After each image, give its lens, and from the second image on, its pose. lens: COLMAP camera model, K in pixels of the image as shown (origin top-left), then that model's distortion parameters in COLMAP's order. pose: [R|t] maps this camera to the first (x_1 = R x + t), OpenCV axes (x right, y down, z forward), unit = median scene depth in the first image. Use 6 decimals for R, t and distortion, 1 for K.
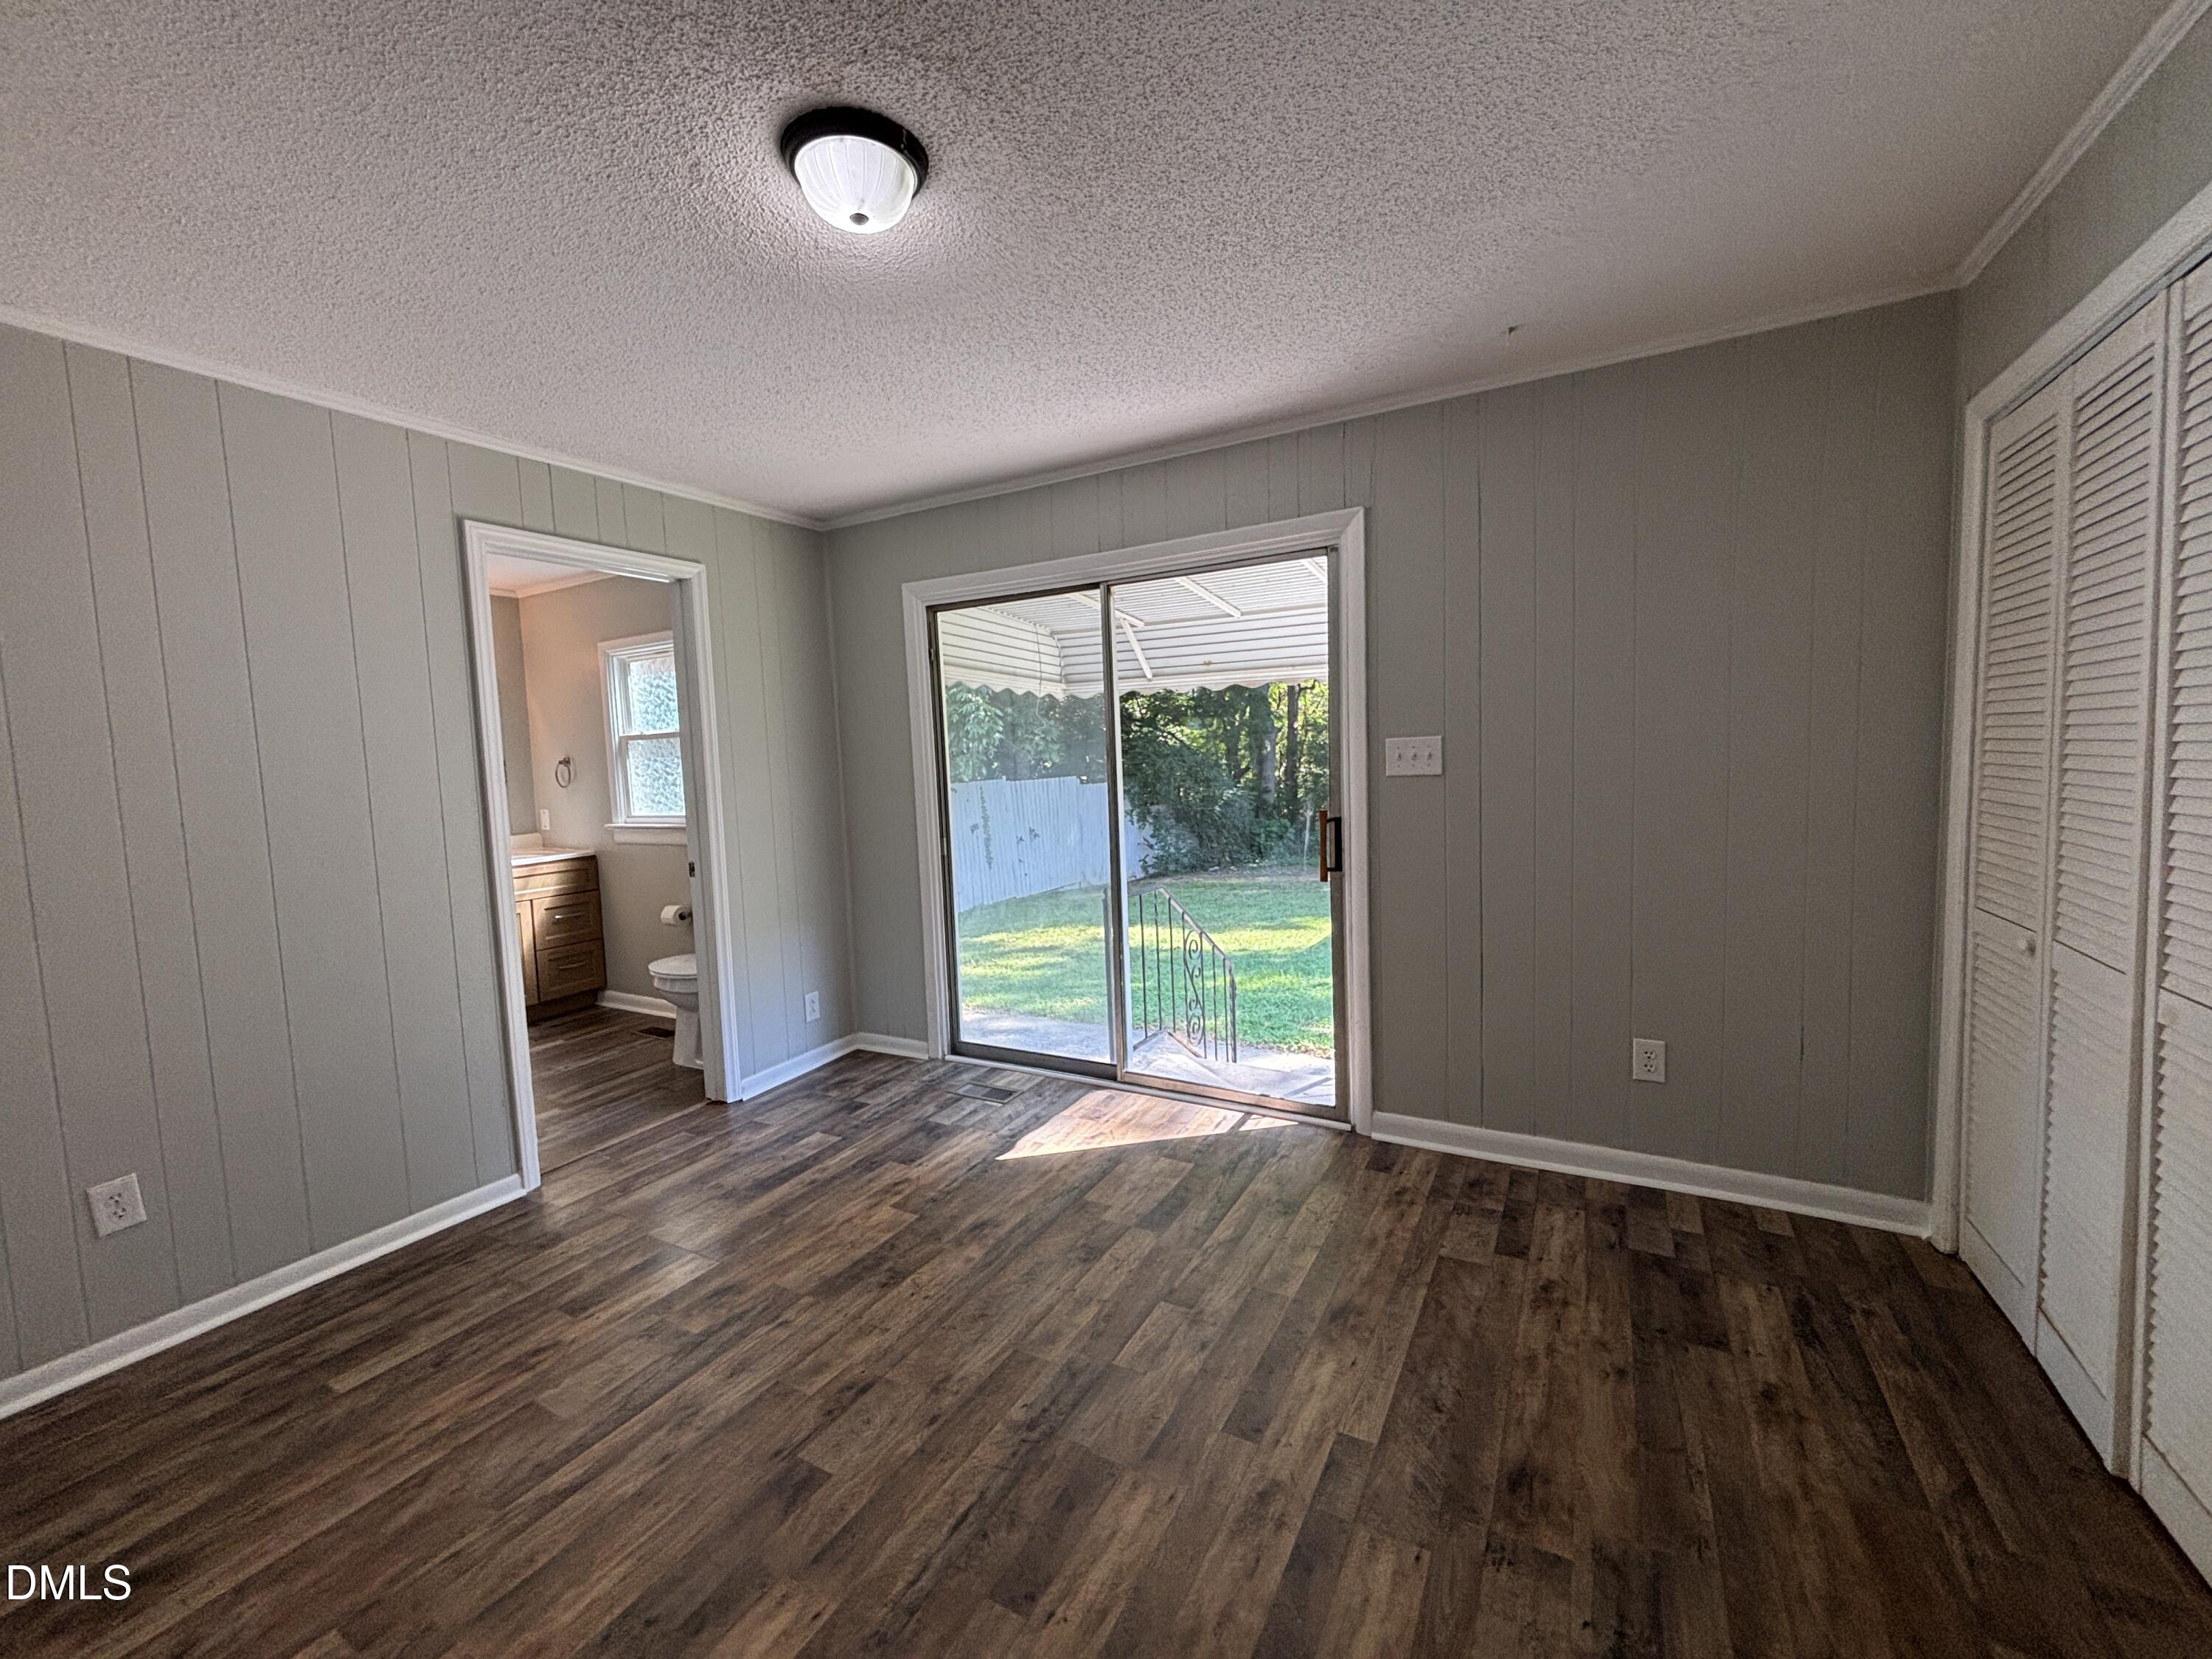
lens RADIAL K [[888.7, 0, 1099.9], [0, 888.7, 820.5], [0, 0, 1]] dist [-0.012036, 0.005388]
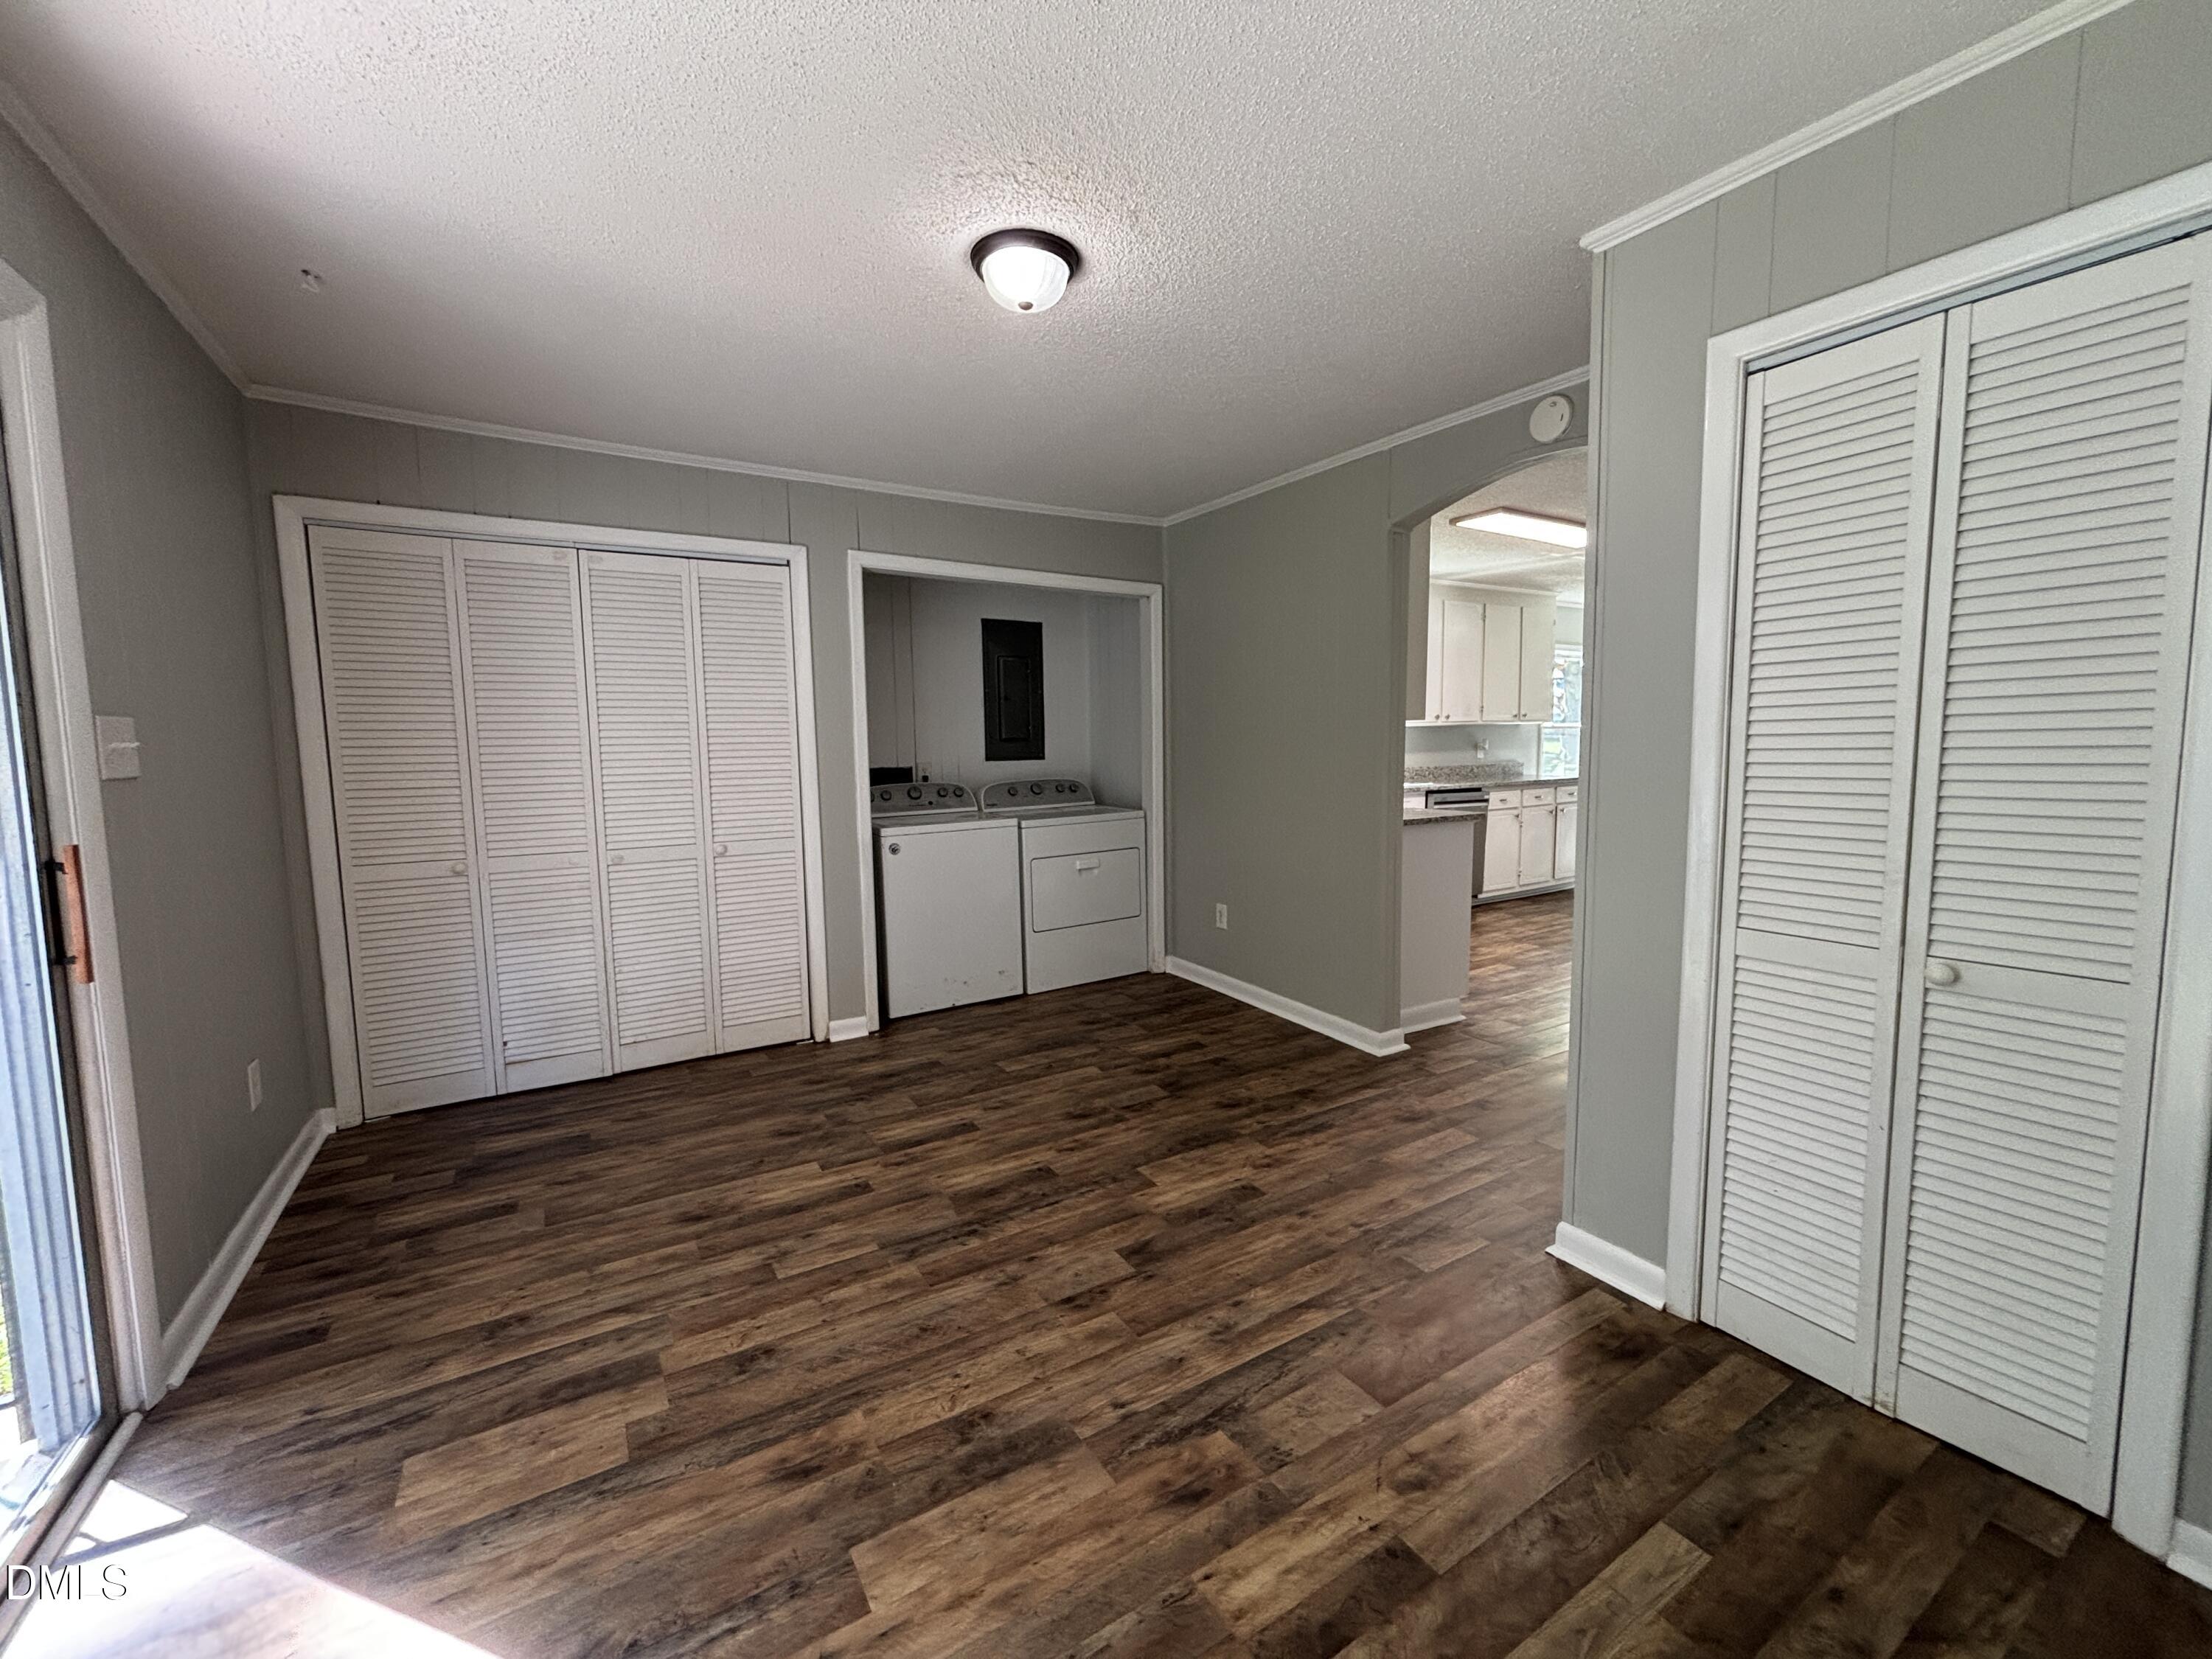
lens RADIAL K [[888.7, 0, 1099.9], [0, 888.7, 820.5], [0, 0, 1]] dist [-0.012036, 0.005388]
pose [[-0.870130, 0.004266, 0.492804, -0.769272], [0.083745, 0.986699, 0.139326, -0.072016], [-0.485655, 0.162501, -0.858914, 1.674664]]
